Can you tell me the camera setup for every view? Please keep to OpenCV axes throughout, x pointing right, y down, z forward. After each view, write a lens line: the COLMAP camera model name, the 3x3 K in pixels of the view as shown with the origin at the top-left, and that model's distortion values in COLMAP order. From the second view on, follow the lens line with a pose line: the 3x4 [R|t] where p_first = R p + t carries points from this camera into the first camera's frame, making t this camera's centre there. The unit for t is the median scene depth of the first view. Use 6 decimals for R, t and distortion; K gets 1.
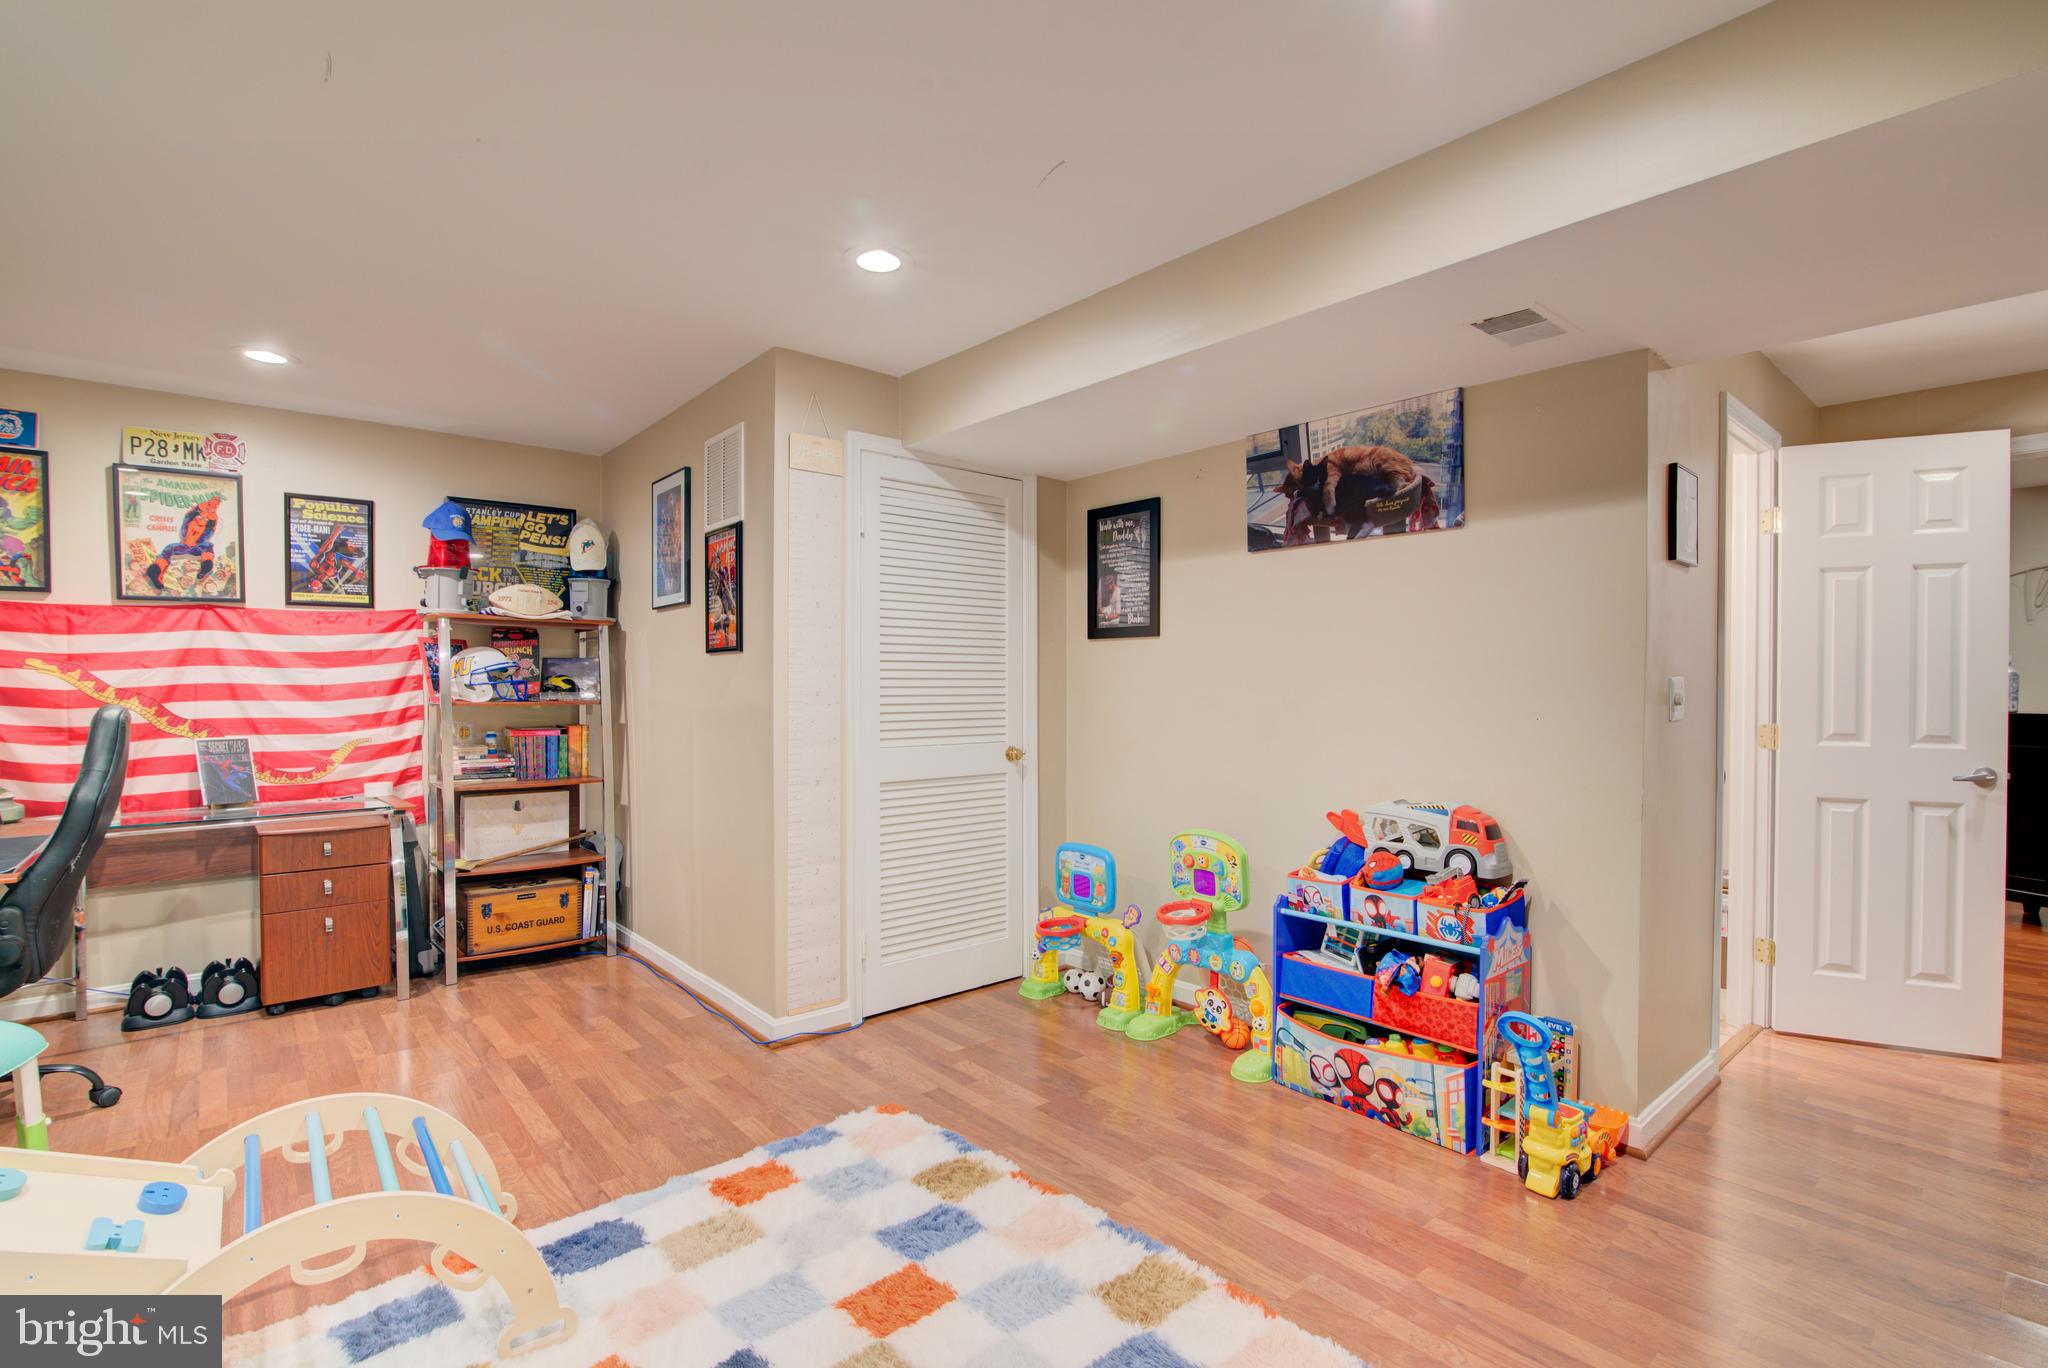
lens RADIAL K [[935.5, 0, 1030.3], [0, 935.5, 693.8], [0, 0, 1]] dist [-0.019906, -0.000079]
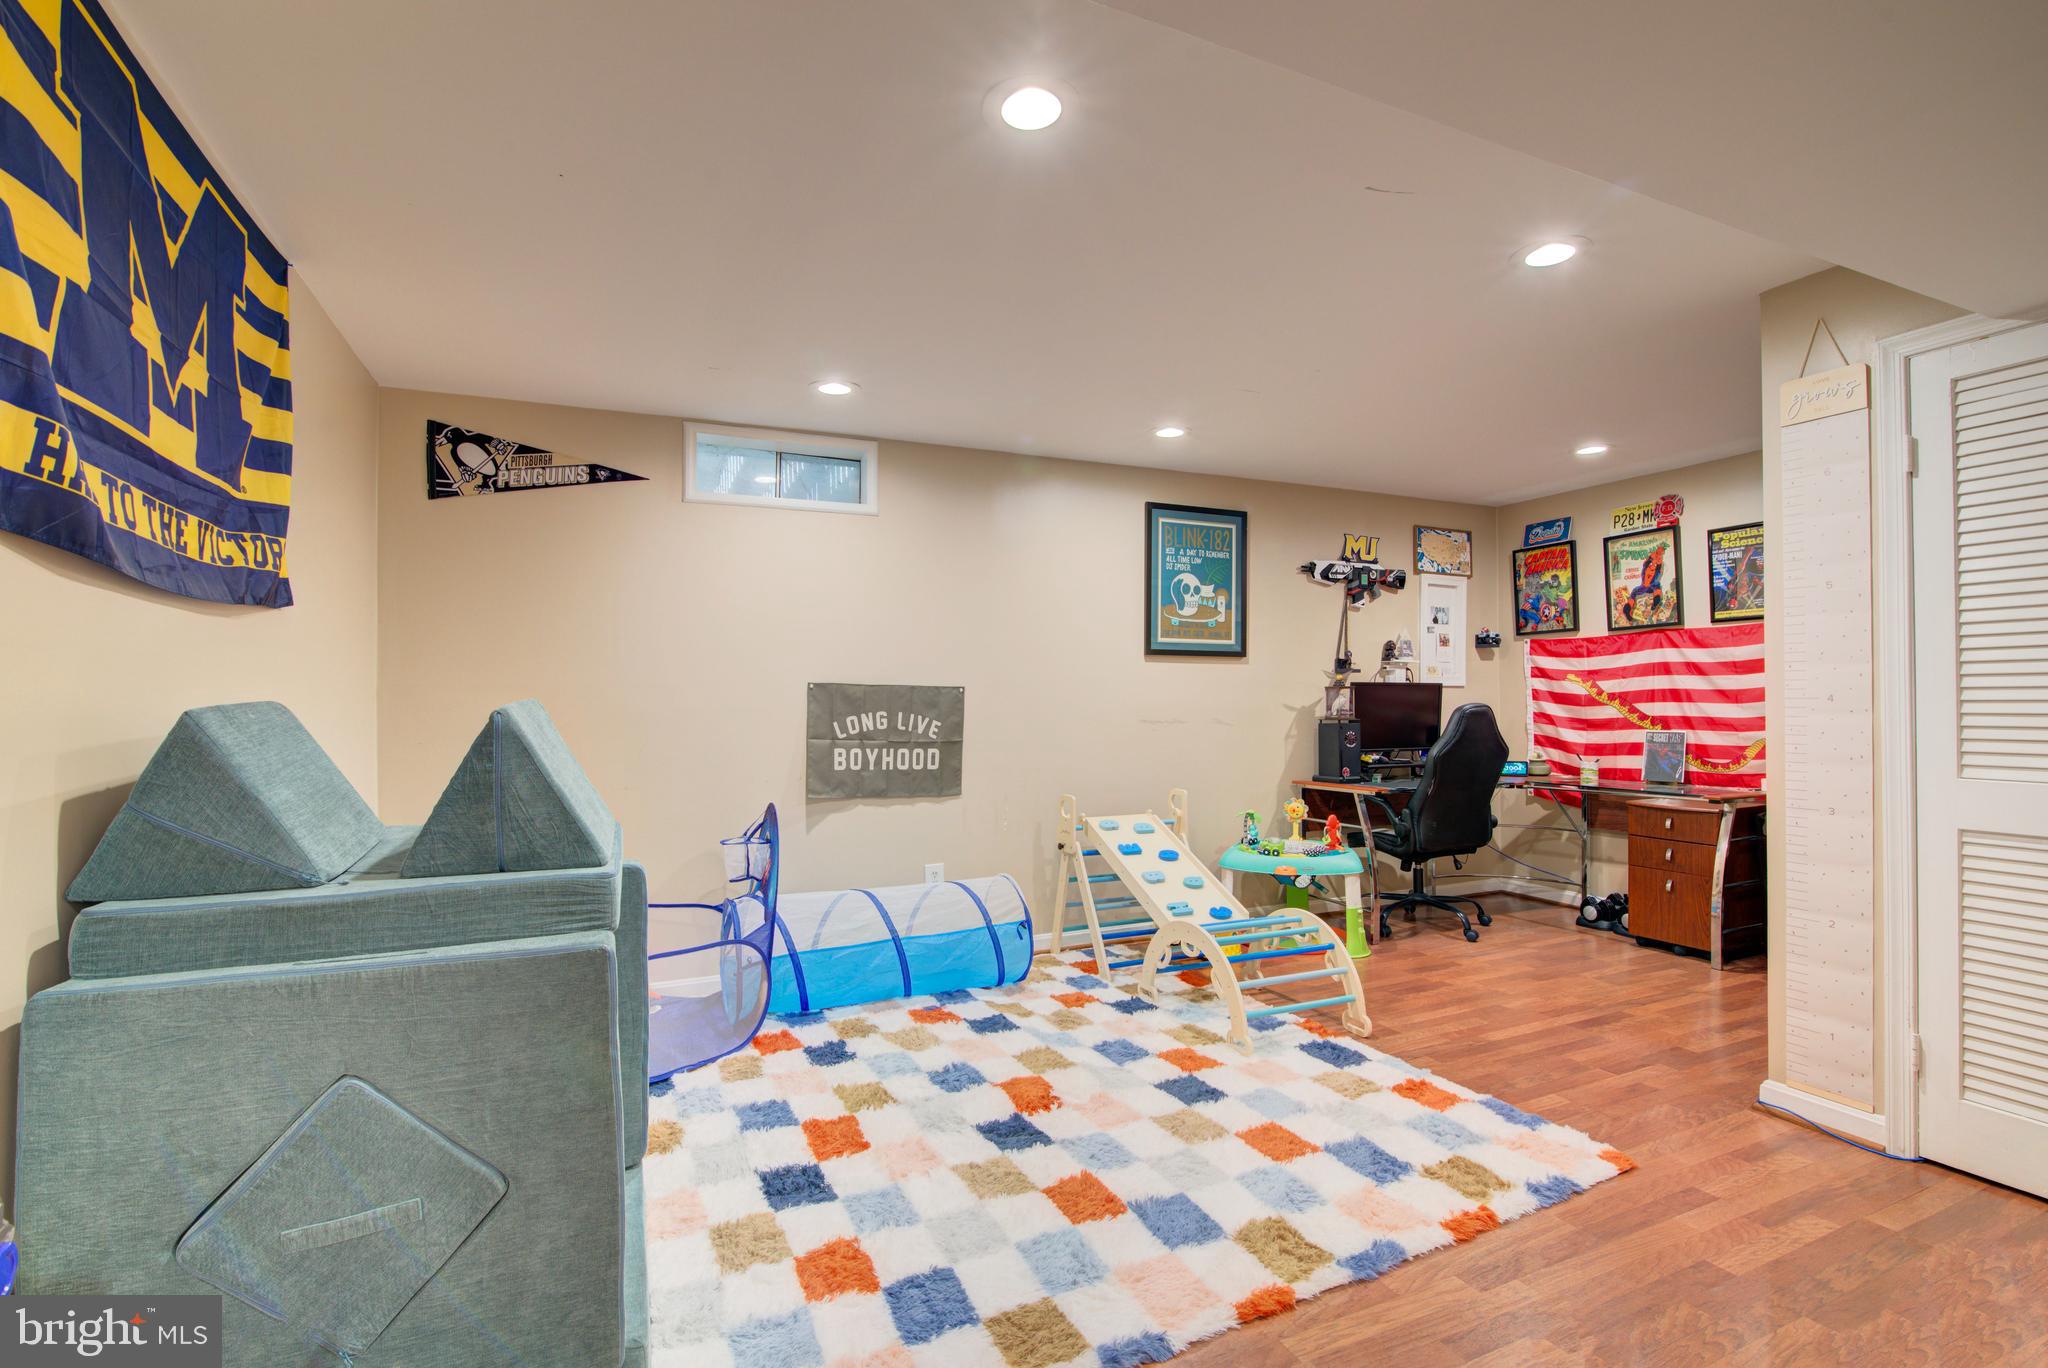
lens RADIAL K [[935.5, 0, 1030.3], [0, 935.5, 693.8], [0, 0, 1]] dist [-0.019906, -0.000079]
pose [[-0.282865, -0.002001, -0.959158, 0.646018], [0.000521, 0.999997, -0.002240, -0.001828], [0.959160, -0.001133, -0.282863, 0.526100]]
